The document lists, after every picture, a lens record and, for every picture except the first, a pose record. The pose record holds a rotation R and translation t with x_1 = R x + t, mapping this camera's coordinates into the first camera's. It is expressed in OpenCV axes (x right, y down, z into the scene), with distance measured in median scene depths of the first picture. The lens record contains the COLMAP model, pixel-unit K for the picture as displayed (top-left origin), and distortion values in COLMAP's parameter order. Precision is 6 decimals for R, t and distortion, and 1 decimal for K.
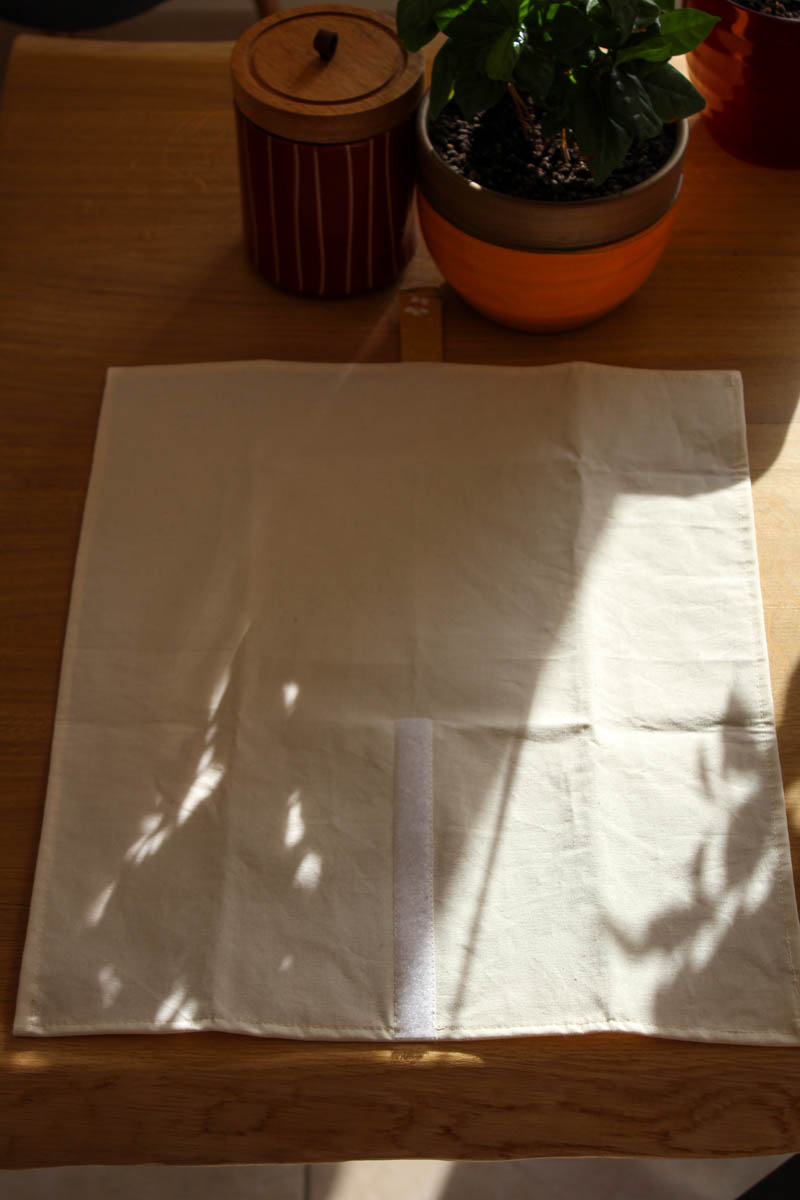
lens RADIAL K [[2286.1, 0, 400.0], [0, 2286.1, 600.0], [0, 0, 1]] dist [-0.263253, 1.990436]
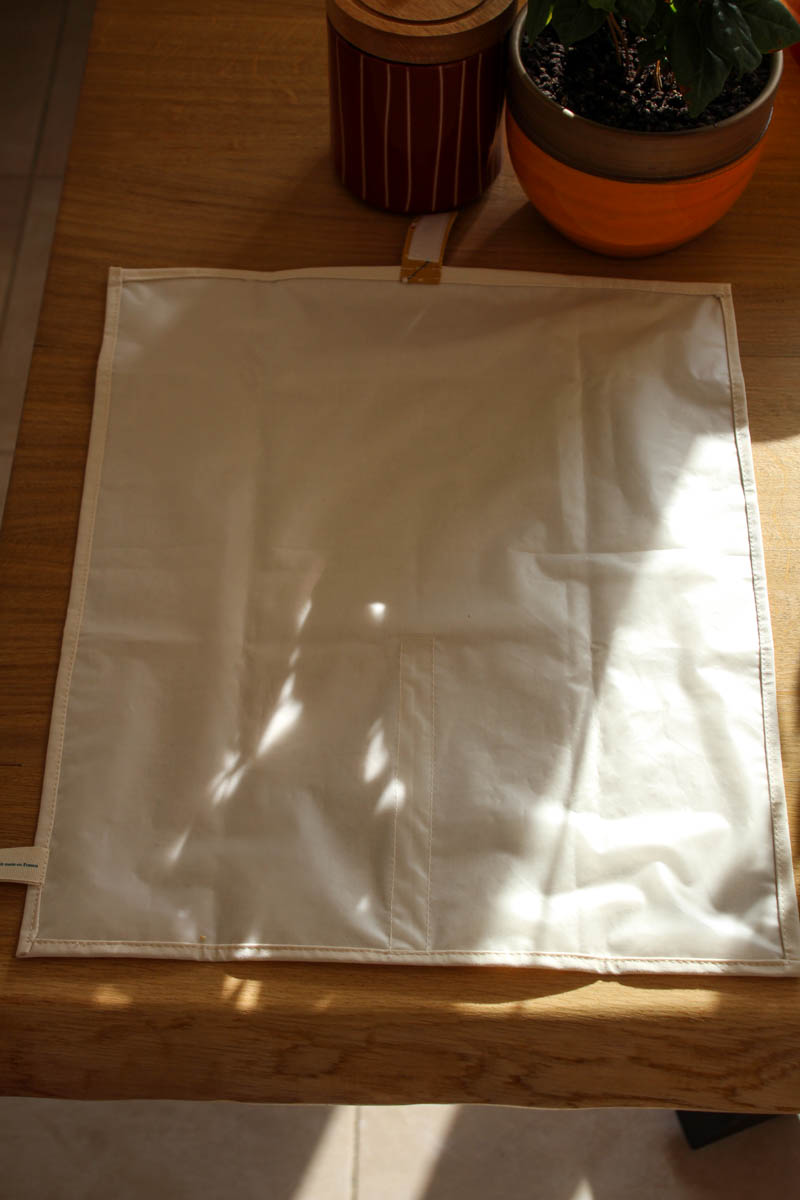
lens RADIAL K [[1925.0, 0, 400.0], [0, 1925.0, 600.0], [0, 0, 1]] dist [-0.027795, -0.062016]
pose [[0.999377, 0.032053, -0.014749, -0.021056], [-0.030363, 0.994192, 0.103250, -0.054374], [0.017973, -0.102738, 0.994546, 0.138093]]
